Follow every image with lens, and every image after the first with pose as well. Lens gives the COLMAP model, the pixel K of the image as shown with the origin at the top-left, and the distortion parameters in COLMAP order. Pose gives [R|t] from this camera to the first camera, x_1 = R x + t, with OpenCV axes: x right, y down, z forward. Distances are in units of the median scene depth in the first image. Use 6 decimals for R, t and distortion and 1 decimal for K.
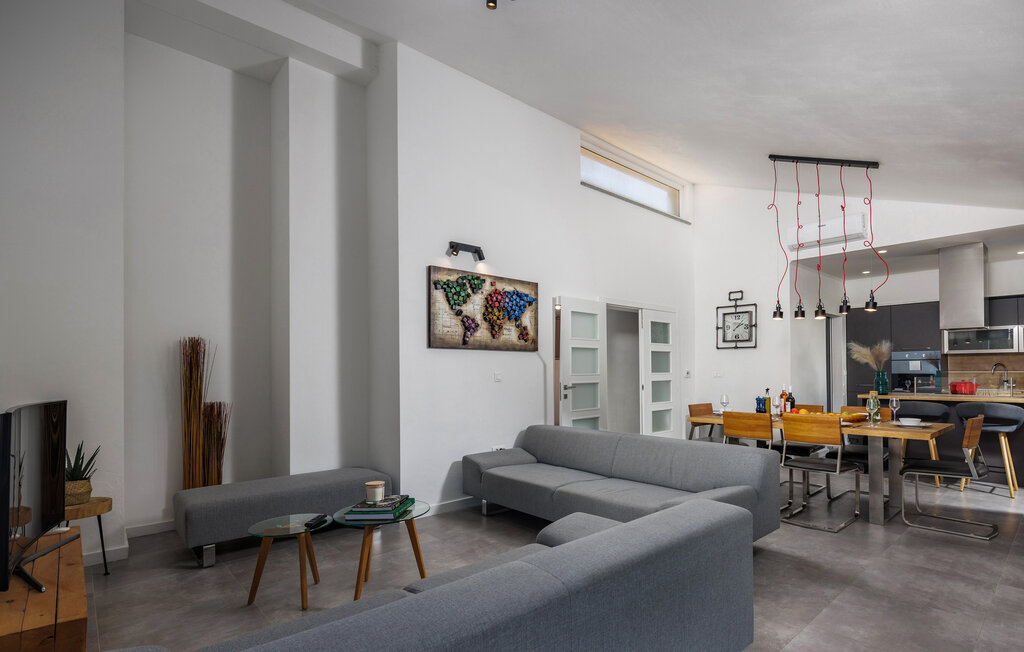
lens RADIAL K [[494.4, 0, 516.8], [0, 494.4, 316.7], [0, 0, 1]] dist [-0.000593, -0.000331]
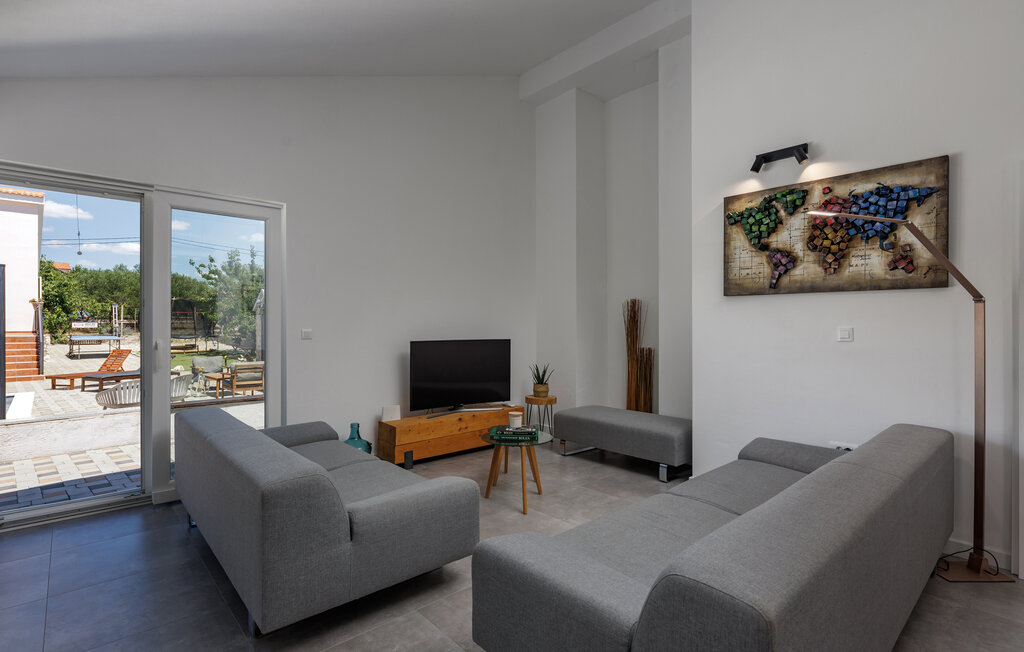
lens RADIAL K [[494.4, 0, 516.8], [0, 494.4, 316.7], [0, 0, 1]] dist [-0.000593, -0.000331]
pose [[0.018566, -0.022480, -0.999575, 0.614483], [0.100041, 0.994772, -0.020514, 0.073748], [0.994810, -0.099618, 0.020718, 0.587785]]
